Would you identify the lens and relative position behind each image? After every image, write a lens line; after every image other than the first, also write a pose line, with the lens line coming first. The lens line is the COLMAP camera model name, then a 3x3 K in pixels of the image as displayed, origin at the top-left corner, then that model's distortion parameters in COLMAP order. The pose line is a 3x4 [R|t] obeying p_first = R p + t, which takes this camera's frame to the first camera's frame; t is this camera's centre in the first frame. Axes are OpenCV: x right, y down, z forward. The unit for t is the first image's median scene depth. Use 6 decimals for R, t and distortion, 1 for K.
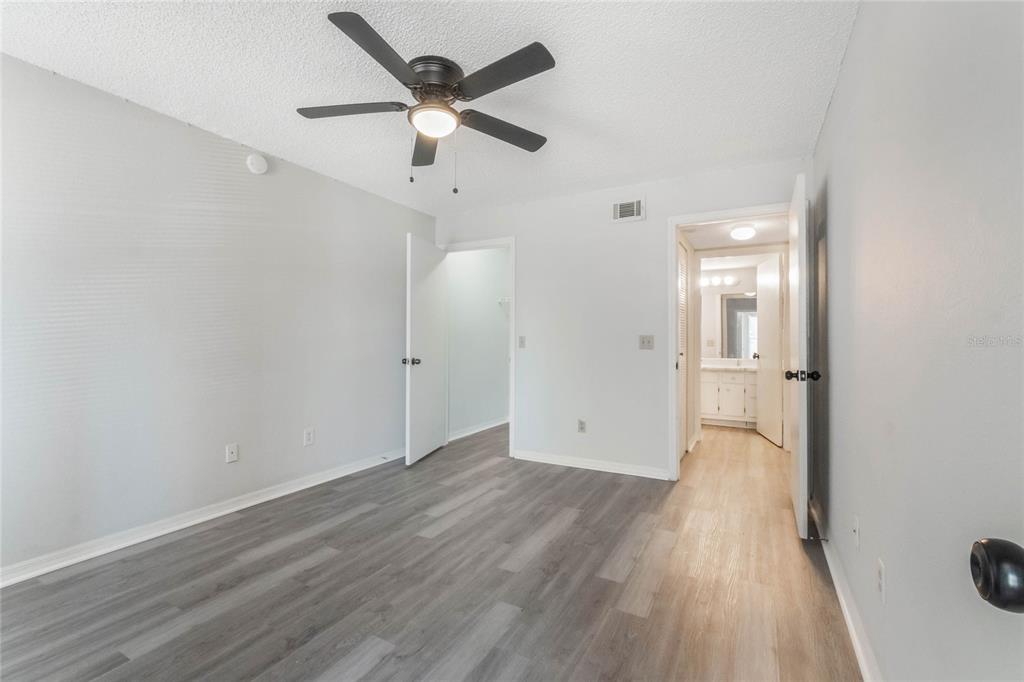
lens RADIAL K [[442.2, 0, 512.0], [0, 442.2, 338.5], [0, 0, 1]] dist [0.000062, -0.000039]
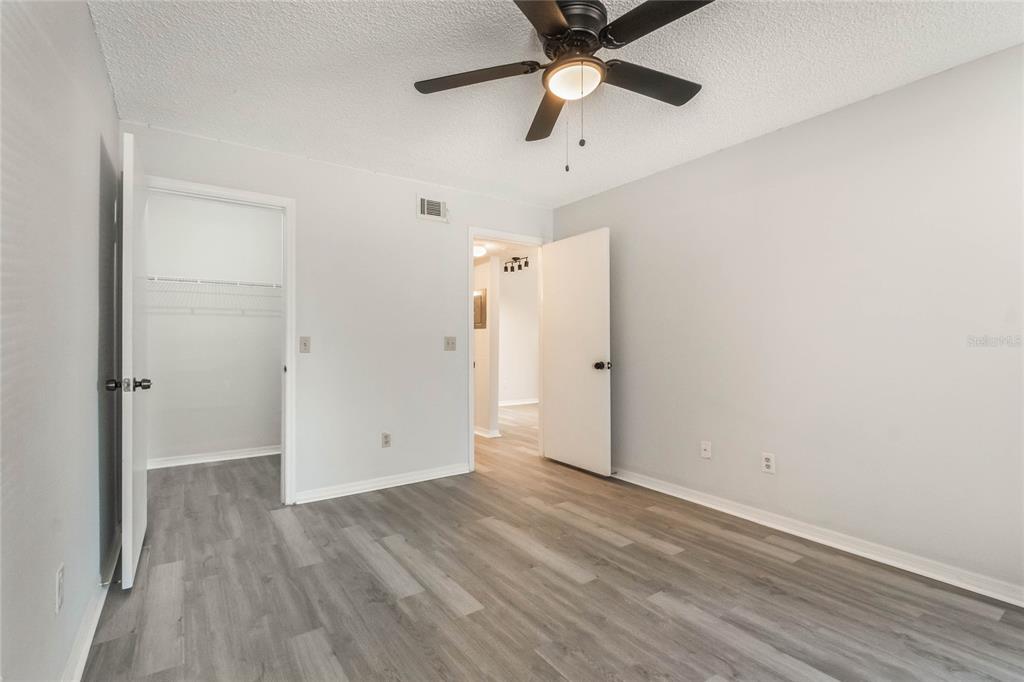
lens RADIAL K [[462.1, 0, 472.1], [0, 462.1, 339.2], [0, 0, 1]] dist [-0.001253, -0.000410]
pose [[0.475206, 0.000434, 0.879874, -0.741223], [-0.000636, 1.000000, -0.000150, -0.001507], [-0.879874, -0.000489, 0.475206, 0.544331]]
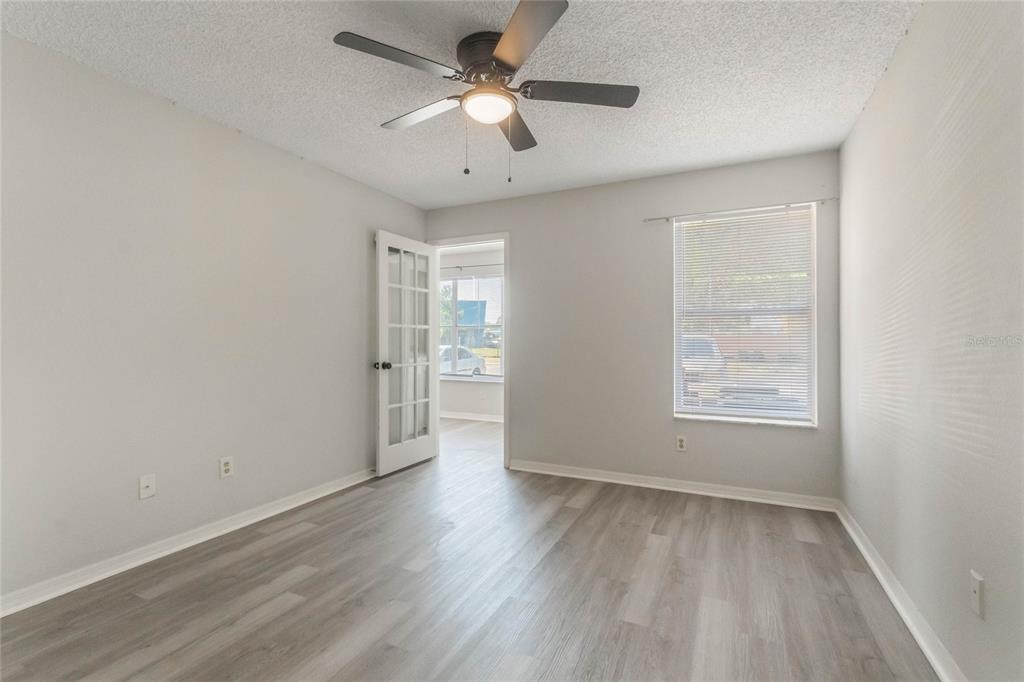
lens RADIAL K [[450.1, 0, 509.4], [0, 450.1, 342.7], [0, 0, 1]] dist [0.001291, 0.000023]
pose [[-0.998334, -0.001324, -0.057681, -0.122661], [-0.001263, 0.999999, -0.001086, 0.005621], [0.057683, -0.001012, -0.998334, 1.387028]]
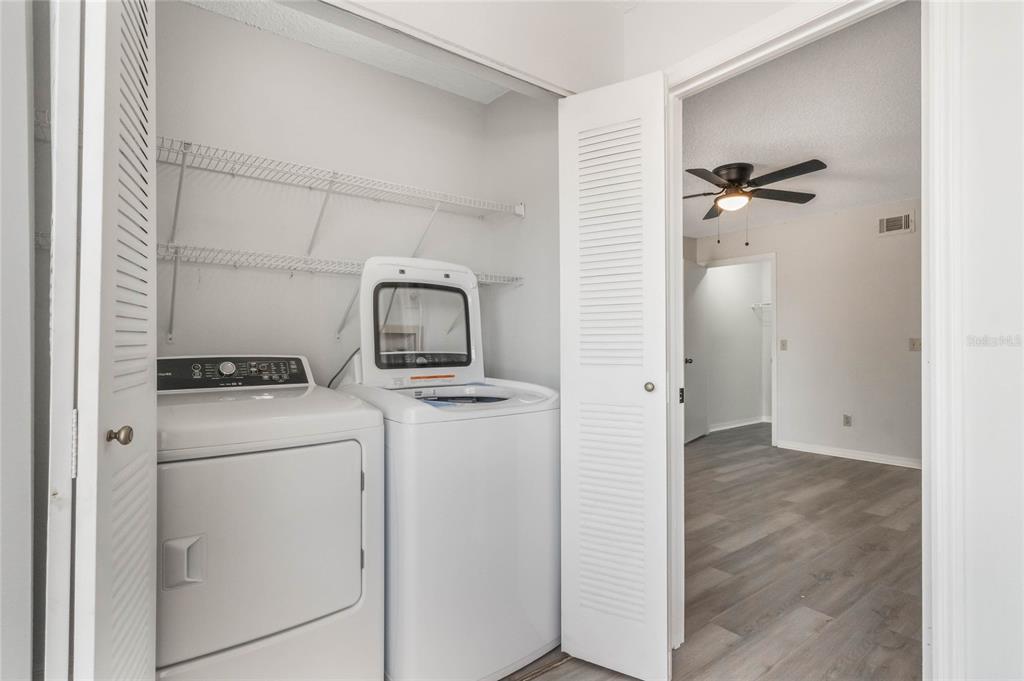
lens RADIAL K [[500.5, 0, 512.0], [0, 500.5, 340.5], [0, 0, 1]] dist [-0.000986, 0.000098]
pose [[0.910488, -0.009367, -0.413430, -0.114374], [0.008329, 0.999956, -0.004314, -0.005488], [0.413452, 0.000484, 0.910526, -0.643294]]
